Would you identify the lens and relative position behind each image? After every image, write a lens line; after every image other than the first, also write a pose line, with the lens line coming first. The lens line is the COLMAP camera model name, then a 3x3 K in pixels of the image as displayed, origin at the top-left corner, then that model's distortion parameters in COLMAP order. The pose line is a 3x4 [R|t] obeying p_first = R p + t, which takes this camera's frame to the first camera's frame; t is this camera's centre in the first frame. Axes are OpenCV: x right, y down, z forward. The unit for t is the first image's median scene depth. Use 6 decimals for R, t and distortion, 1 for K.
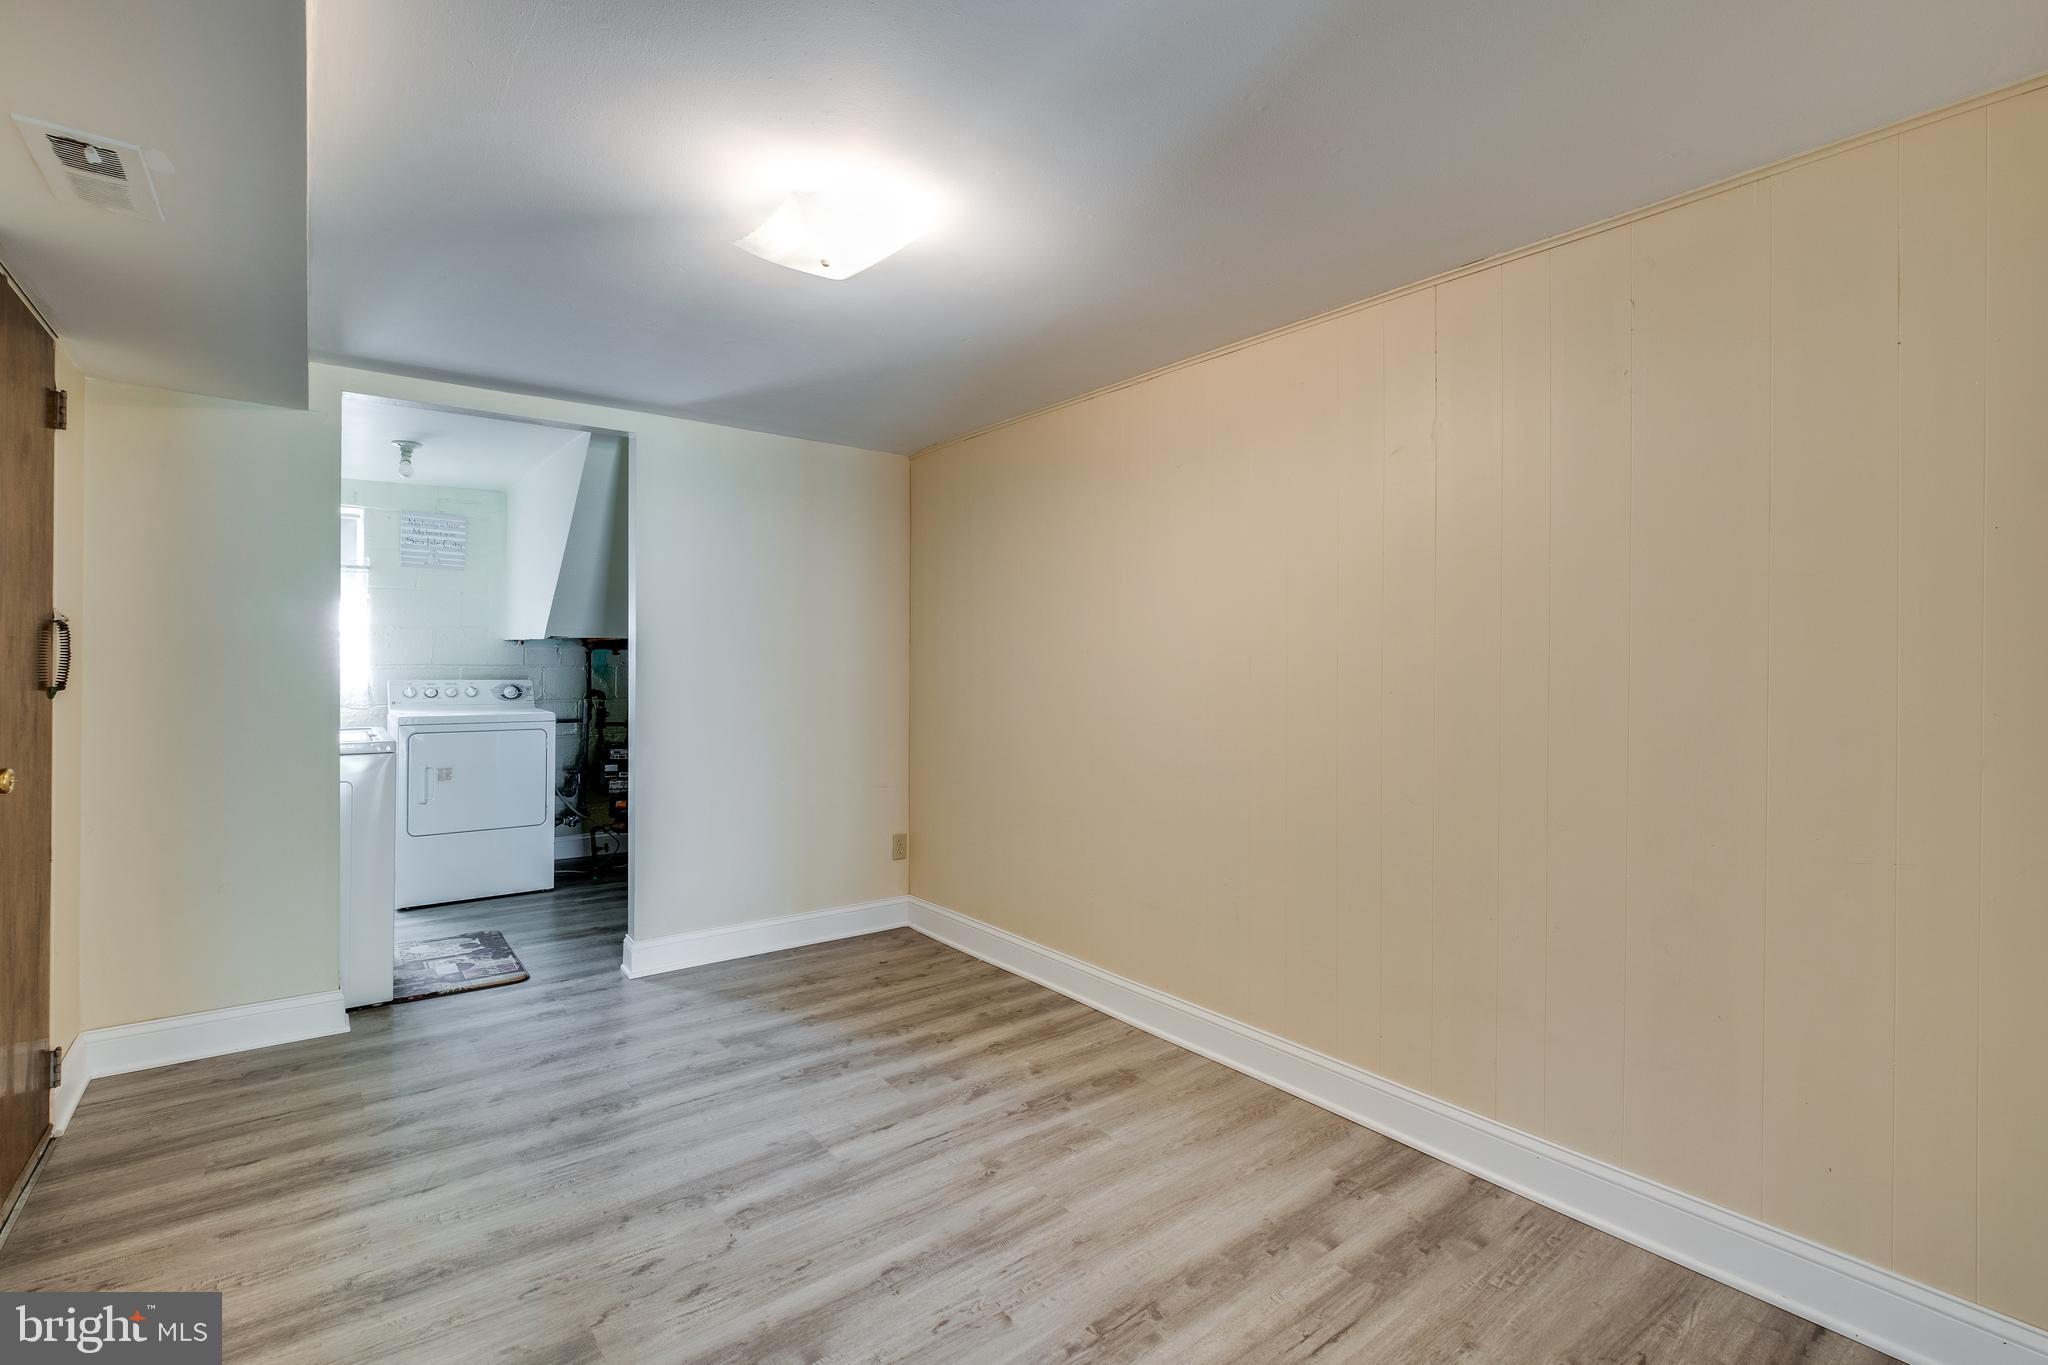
lens RADIAL K [[898.0, 0, 995.7], [0, 898.0, 659.8], [0, 0, 1]] dist [-0.003630, 0.001361]
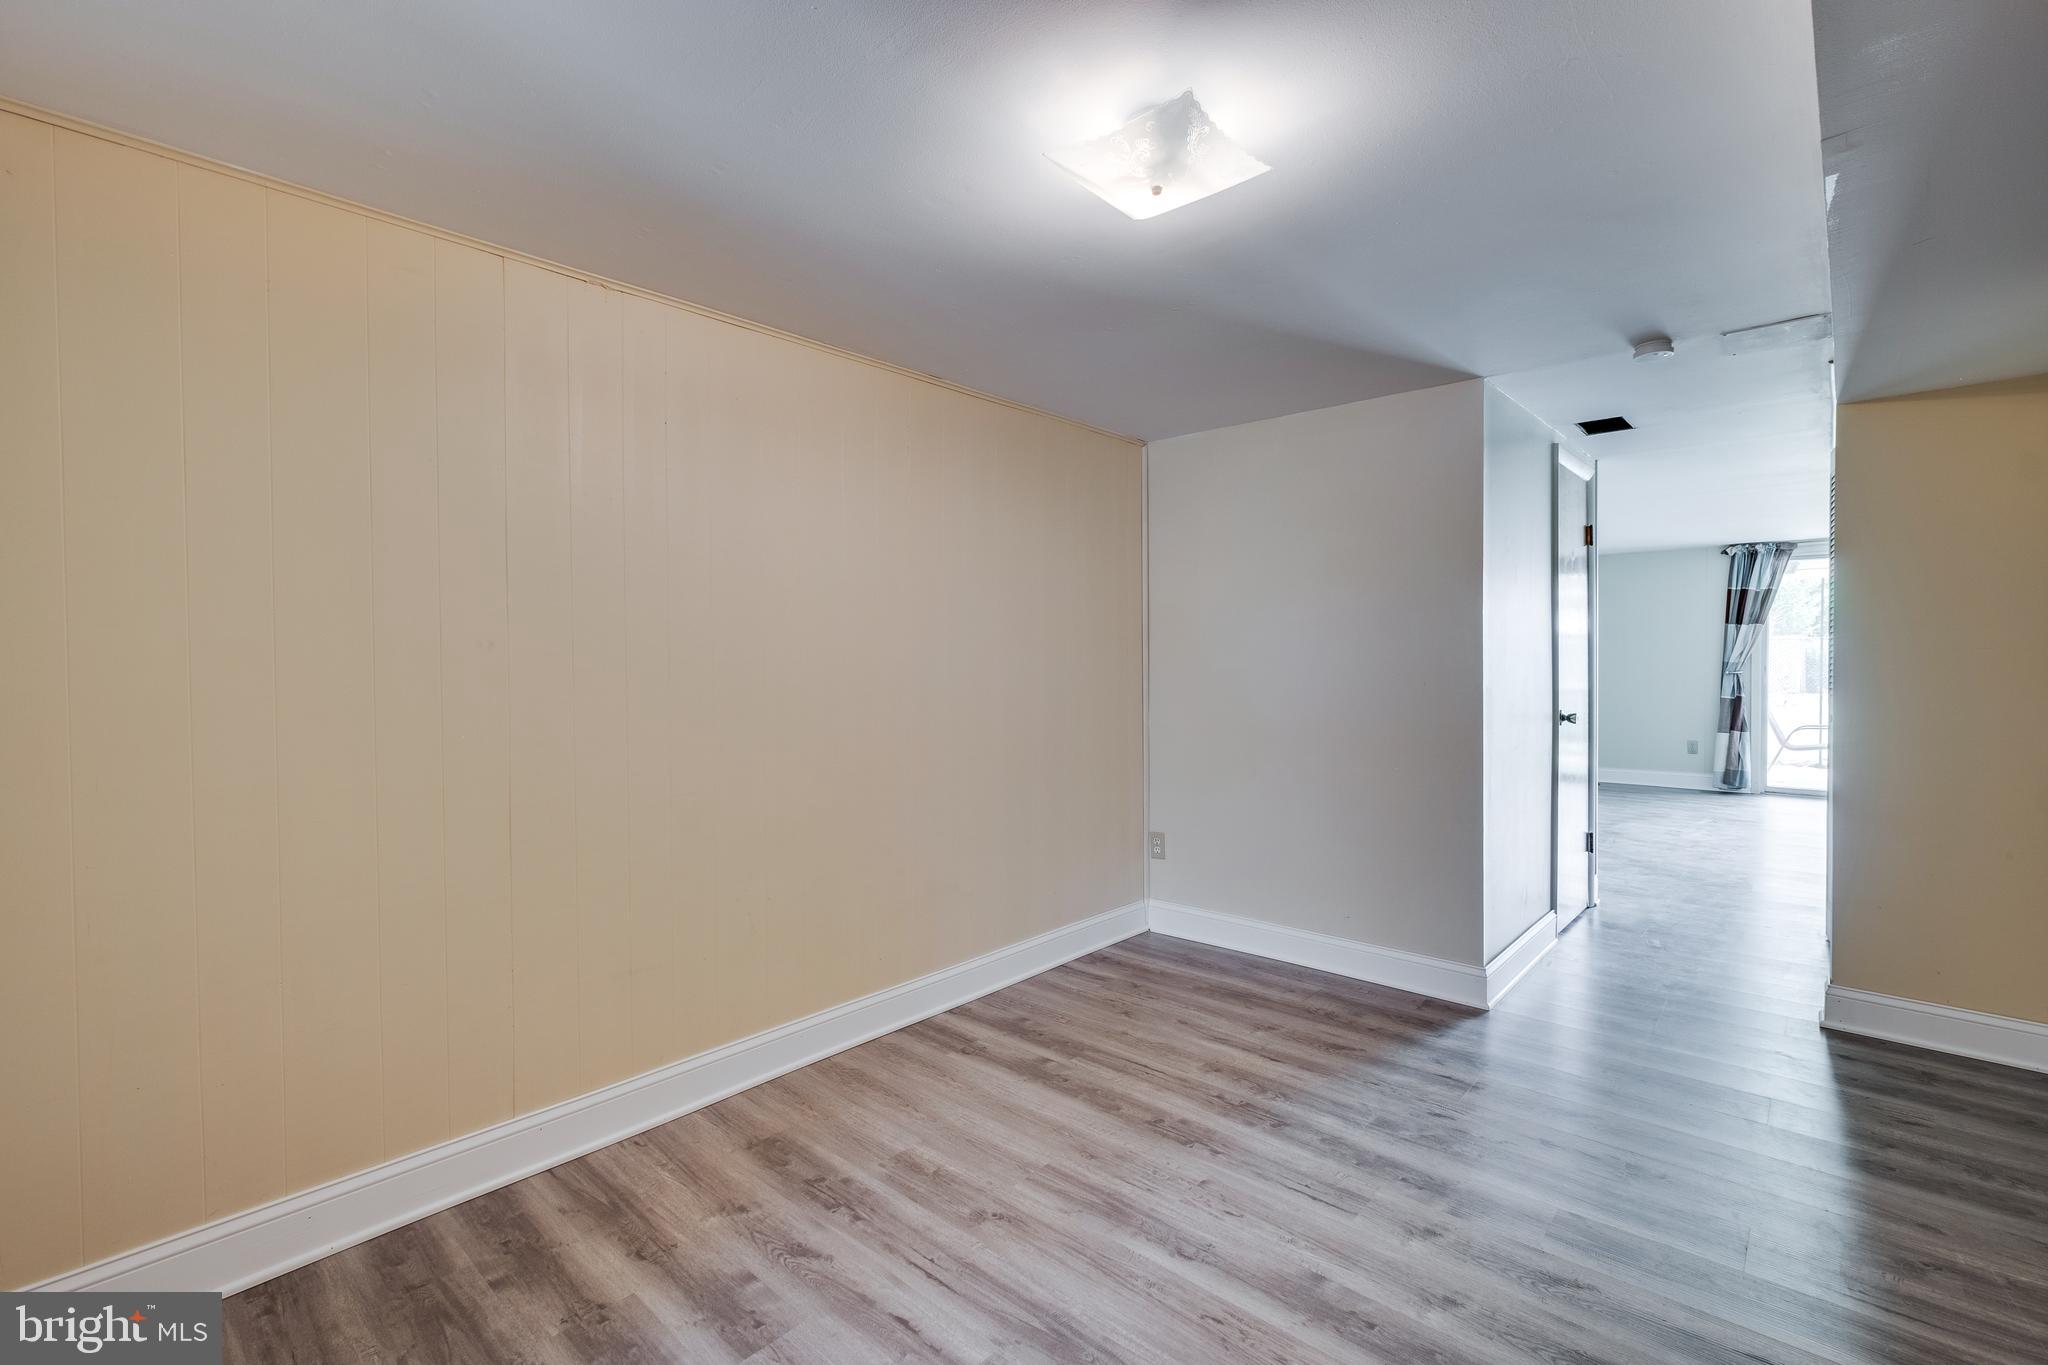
lens RADIAL K [[898.0, 0, 995.7], [0, 898.0, 659.8], [0, 0, 1]] dist [-0.003630, 0.001361]
pose [[-0.153939, -0.003023, 0.988076, -0.922753], [0.003161, 0.999989, 0.003552, 0.003983], [-0.988075, 0.003670, -0.153928, 1.162590]]
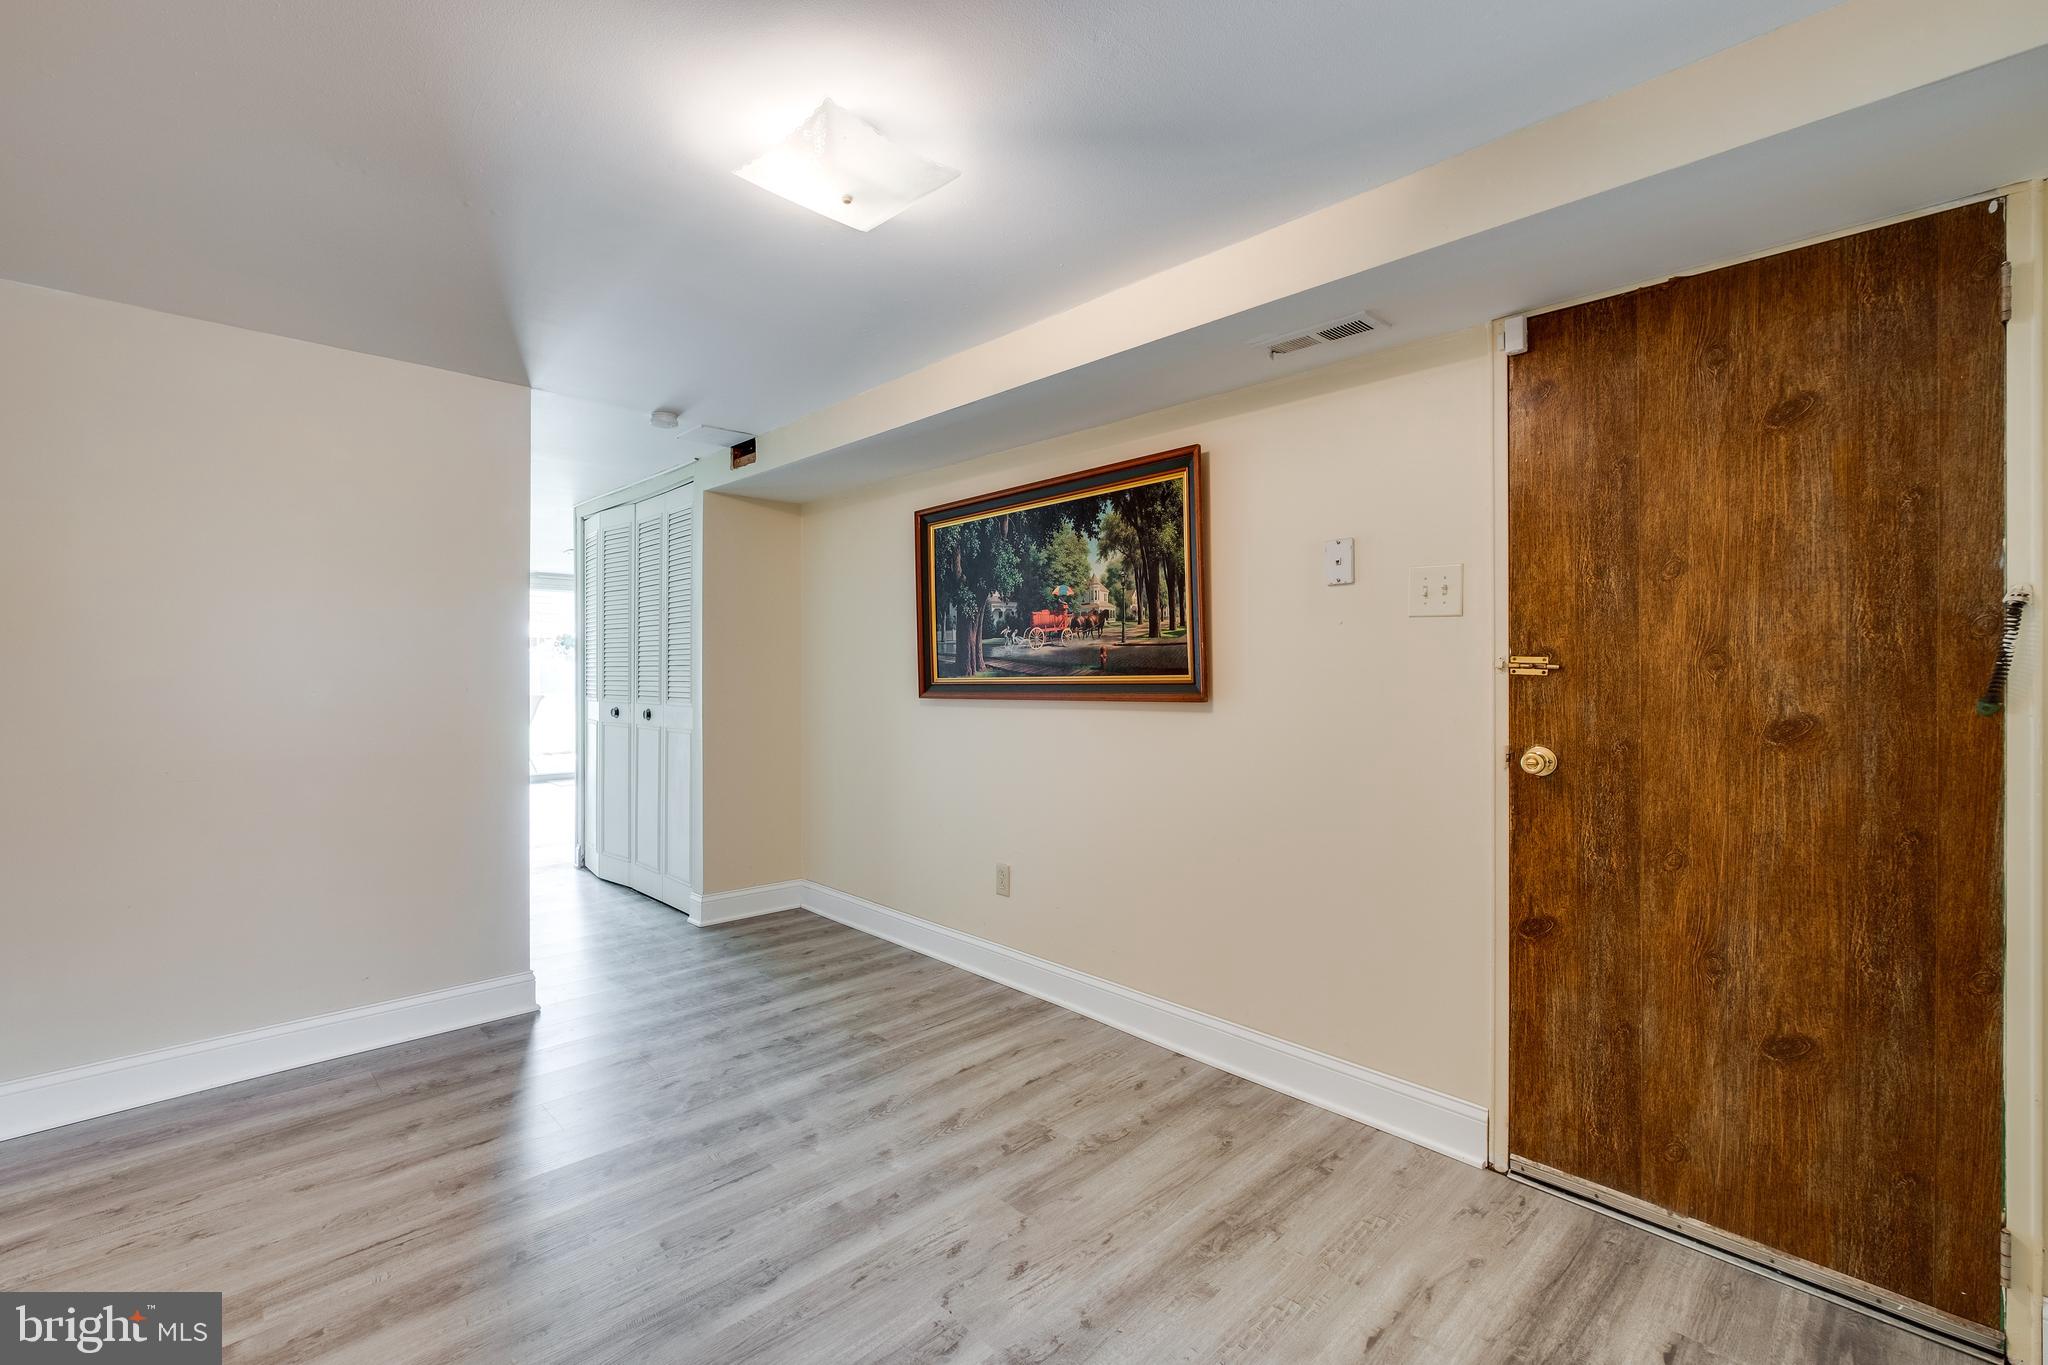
lens RADIAL K [[889.2, 0, 999.1], [0, 889.2, 672.9], [0, 0, 1]] dist [-0.001673, 0.000326]
pose [[-0.995380, -0.005905, -0.095832, -0.231267], [-0.005949, 0.999982, 0.000178, 0.014806], [0.095829, 0.000747, -0.995398, 1.691384]]
